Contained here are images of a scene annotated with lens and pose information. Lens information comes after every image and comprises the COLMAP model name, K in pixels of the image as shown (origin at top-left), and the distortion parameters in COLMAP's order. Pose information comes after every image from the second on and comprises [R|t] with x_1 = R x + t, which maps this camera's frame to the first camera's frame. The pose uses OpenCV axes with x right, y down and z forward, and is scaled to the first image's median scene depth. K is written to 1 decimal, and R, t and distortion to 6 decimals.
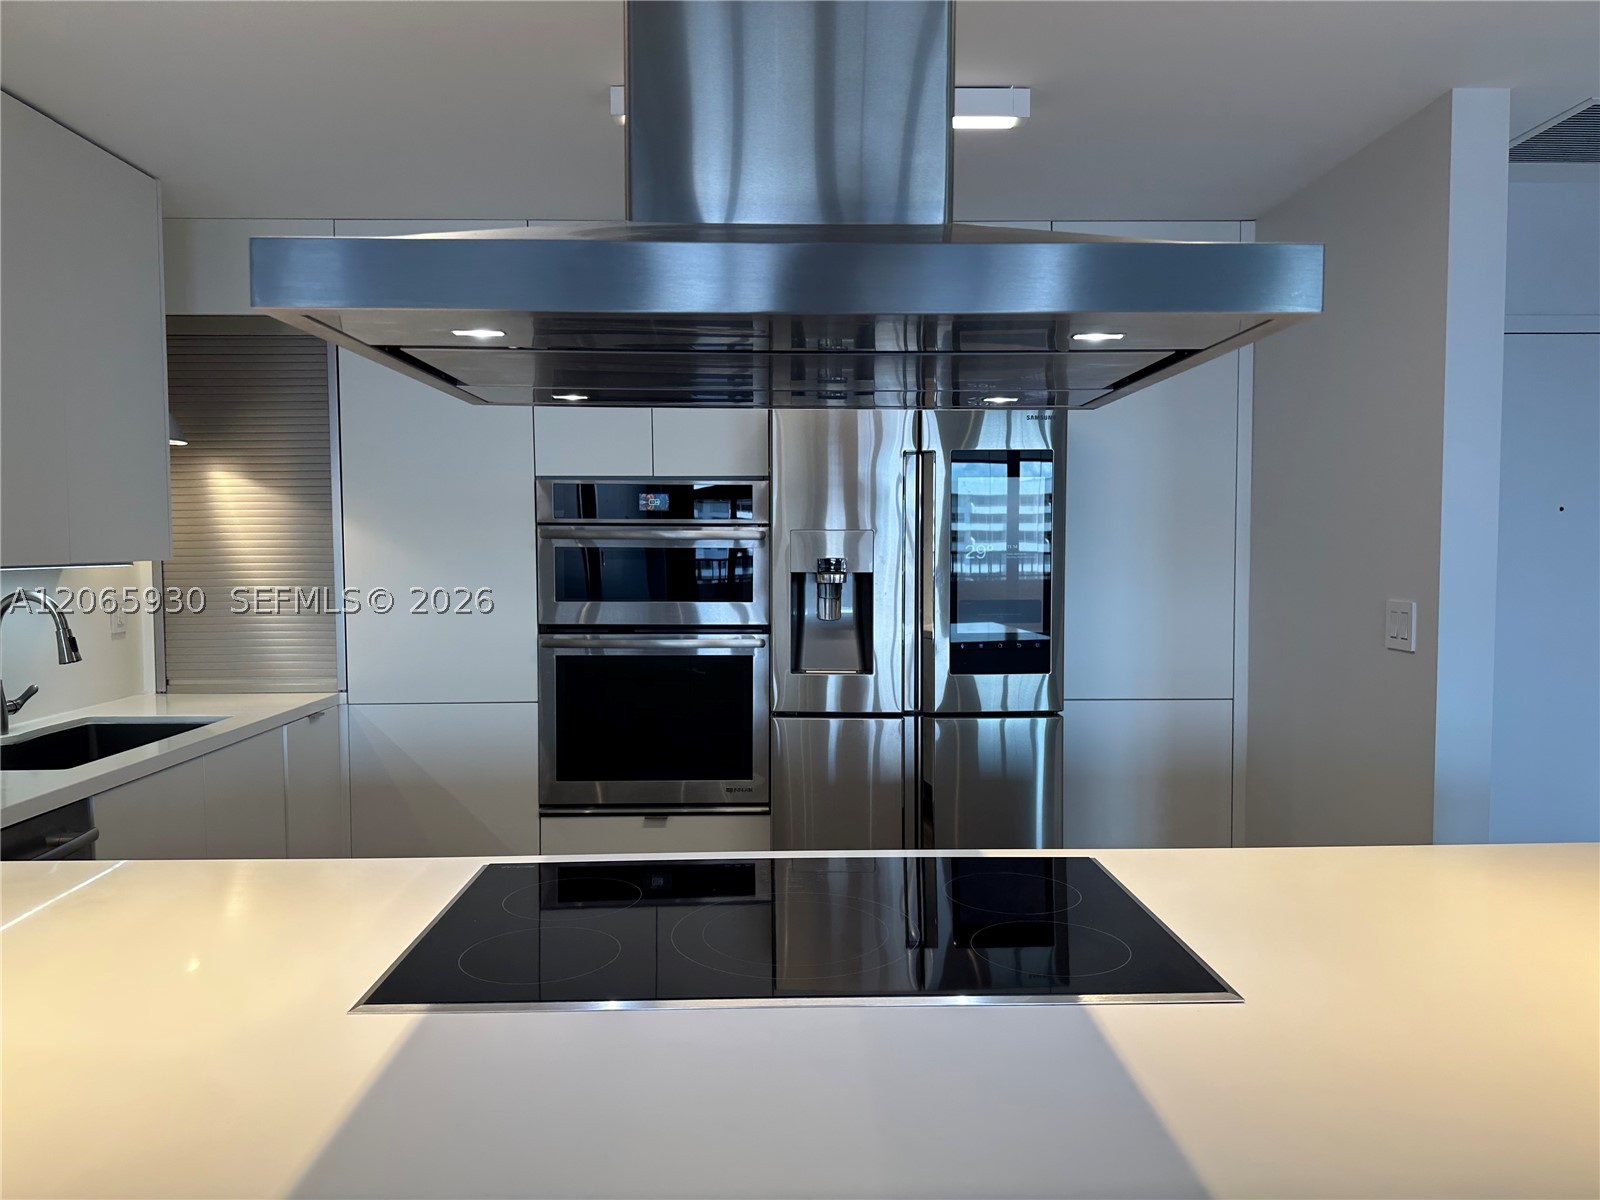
lens RADIAL K [[1123.5, 0, 800.0], [0, 1123.5, 600.0], [0, 0, 1]] dist [0.069619, -0.094480]
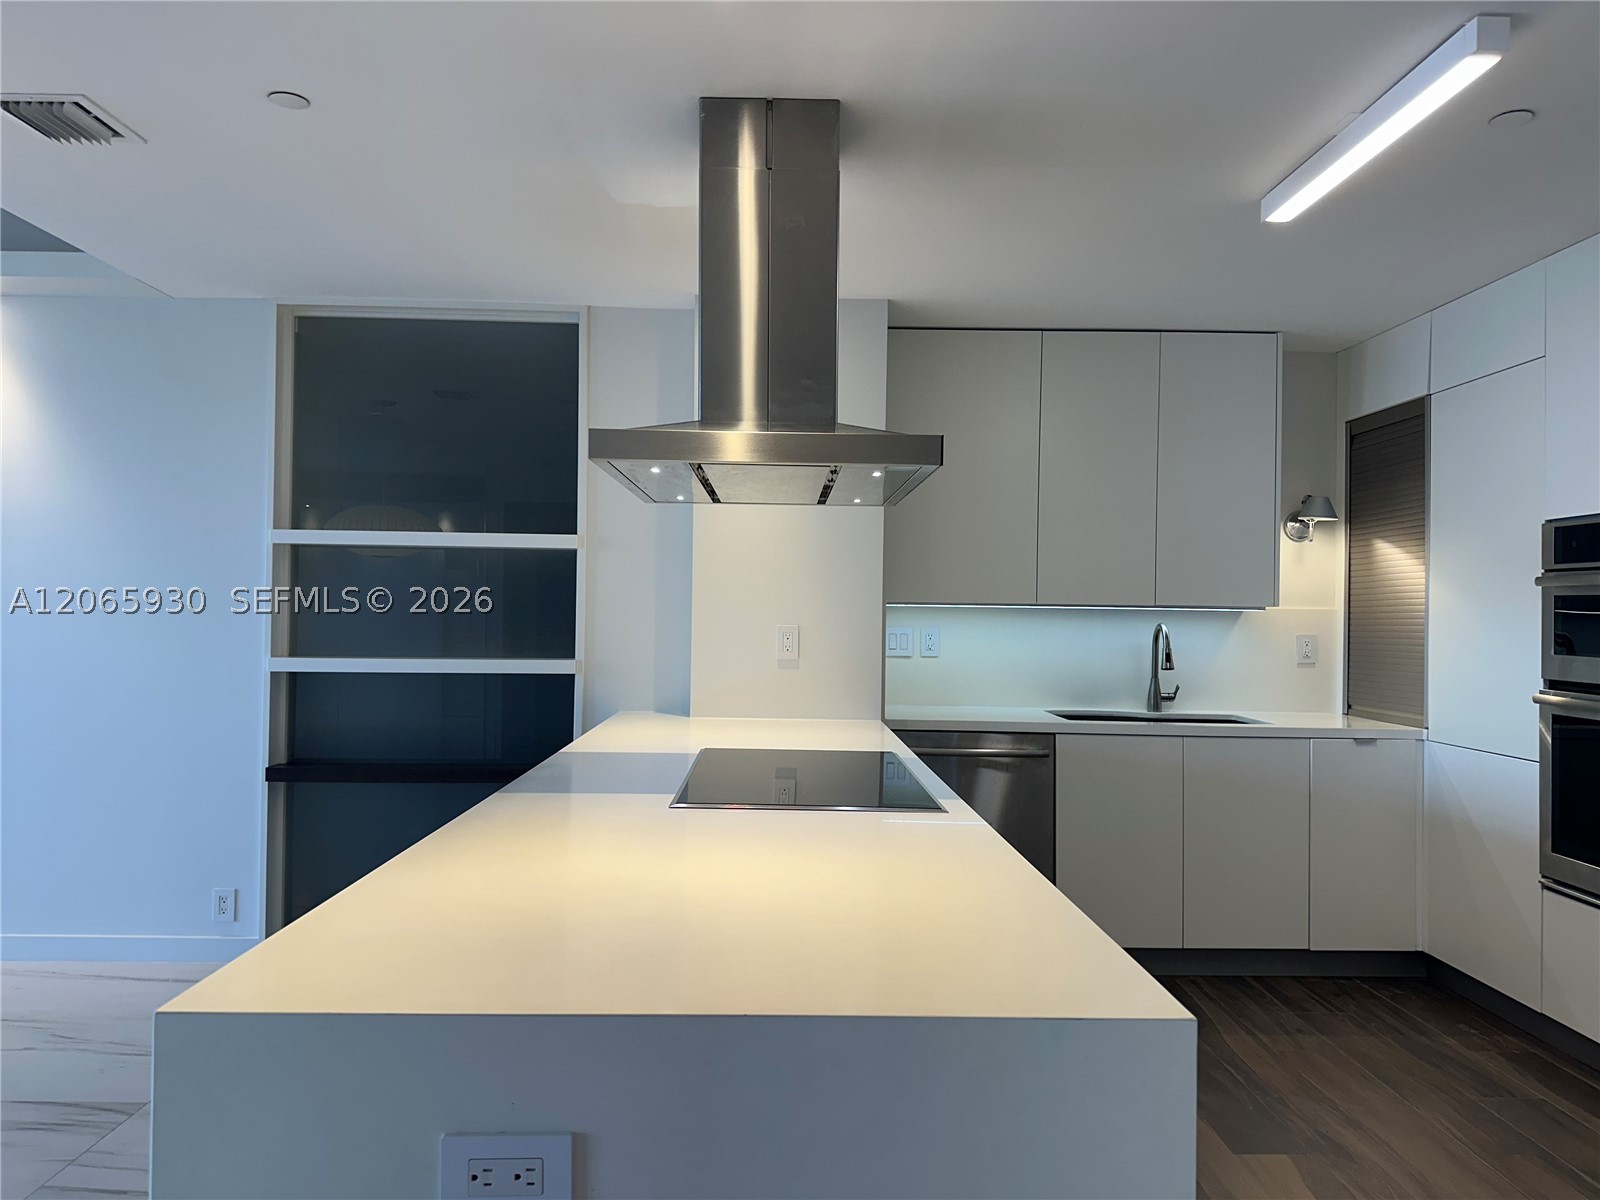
lens RADIAL K [[1123.5, 0, 800.0], [0, 1123.5, 600.0], [0, 0, 1]] dist [0.069619, -0.094480]
pose [[0.000224, -0.007834, -0.999969, 0.734737], [-0.065614, 0.997814, -0.007832, 0.004584], [0.997845, 0.065613, -0.000291, 0.397861]]
